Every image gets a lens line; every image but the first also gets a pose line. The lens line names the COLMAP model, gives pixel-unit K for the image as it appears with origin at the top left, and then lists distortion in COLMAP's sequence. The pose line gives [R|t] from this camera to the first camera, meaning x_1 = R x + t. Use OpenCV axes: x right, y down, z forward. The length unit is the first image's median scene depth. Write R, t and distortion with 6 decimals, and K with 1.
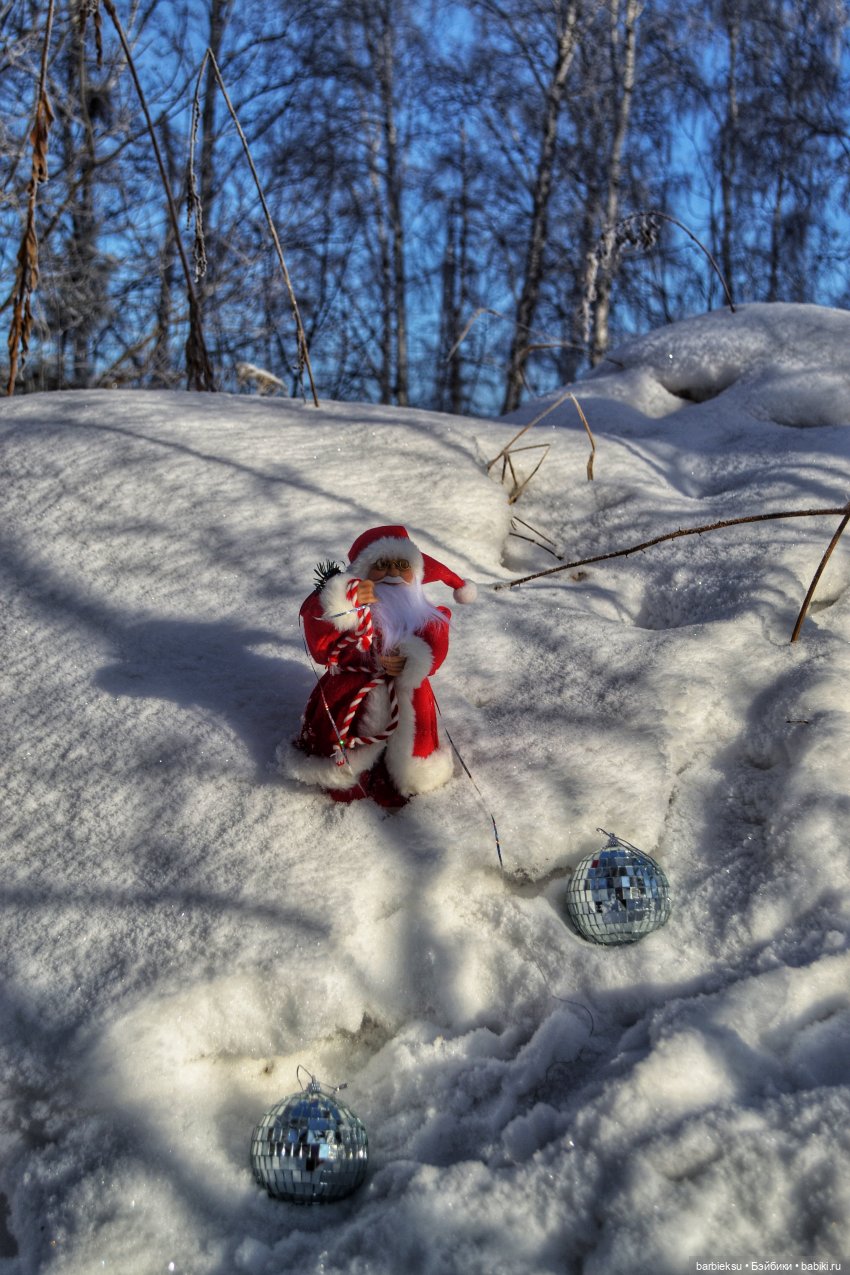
lens RADIAL K [[1714.3, 0, 425.0], [0, 1714.3, 637.5], [0, 0, 1]] dist [-0.057454, 0.050792]
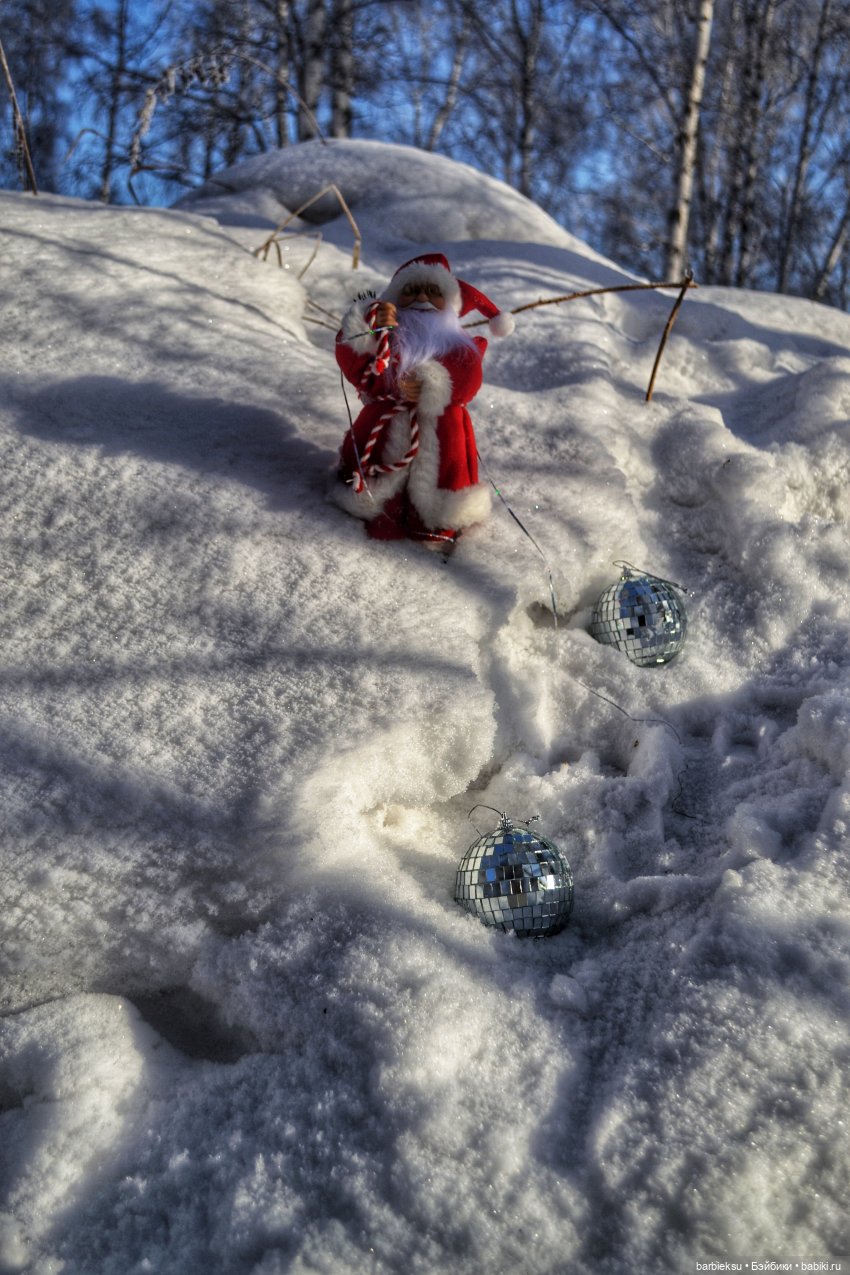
lens RADIAL K [[1427.7, 0, 425.0], [0, 1427.7, 637.5], [0, 0, 1]] dist [-0.061336, -0.001285]
pose [[0.895952, -0.077841, 0.437276, -0.379213], [0.032124, 0.993301, 0.111002, 0.054424], [-0.442987, -0.085405, 0.892451, 0.250234]]
